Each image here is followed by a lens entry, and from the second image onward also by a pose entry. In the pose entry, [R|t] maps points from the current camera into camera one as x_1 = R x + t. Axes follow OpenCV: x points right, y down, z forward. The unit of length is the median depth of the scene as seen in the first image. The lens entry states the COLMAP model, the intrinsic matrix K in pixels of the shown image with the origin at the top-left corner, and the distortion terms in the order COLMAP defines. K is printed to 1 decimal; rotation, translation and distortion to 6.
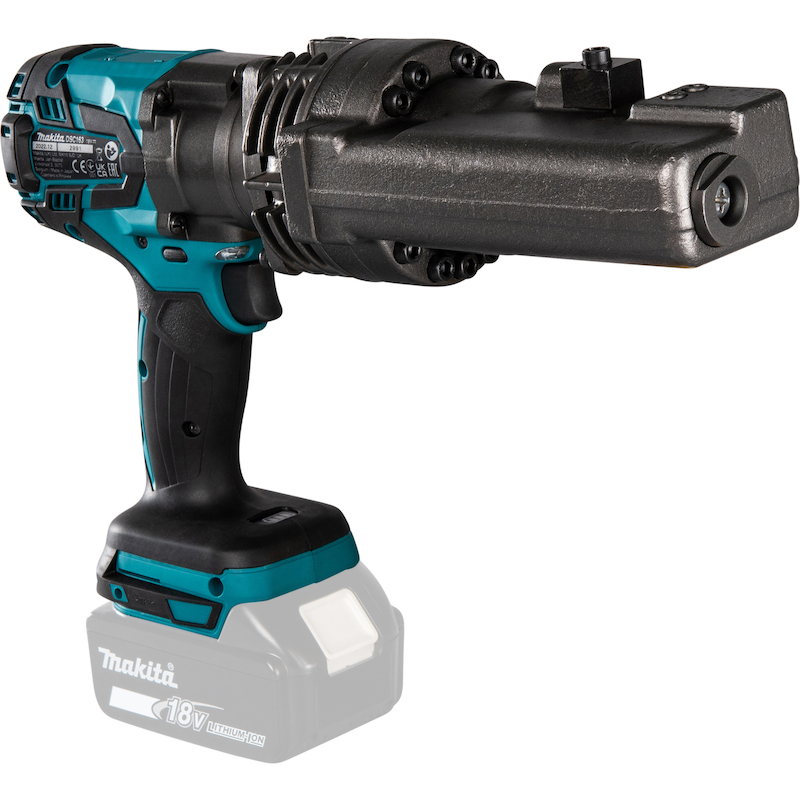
lens RADIAL K [[3424.4, 0, 400.0], [0, 3424.4, 400.0], [0, 0, 1]] dist [0.261251, 7.440518]
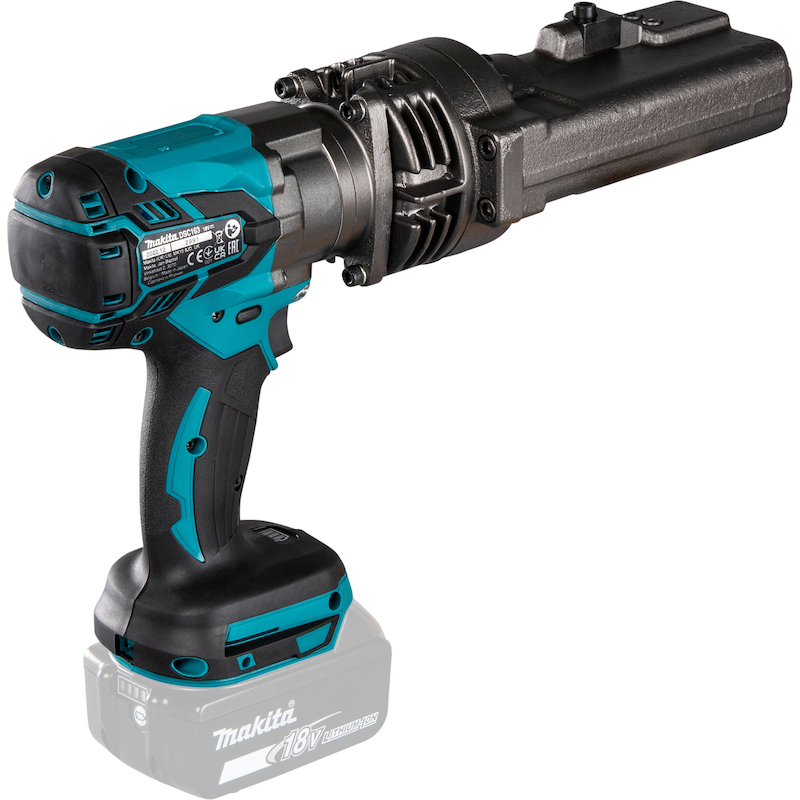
lens RADIAL K [[3024.4, 0, 400.0], [0, 3024.4, 400.0], [0, 0, 1]] dist [0.273993, 2.887286]
pose [[0.123254, -0.282071, 0.951443, -0.915817], [0.260979, 0.934219, 0.243156, -0.223845], [-0.957444, 0.218337, 0.188761, 0.784045]]
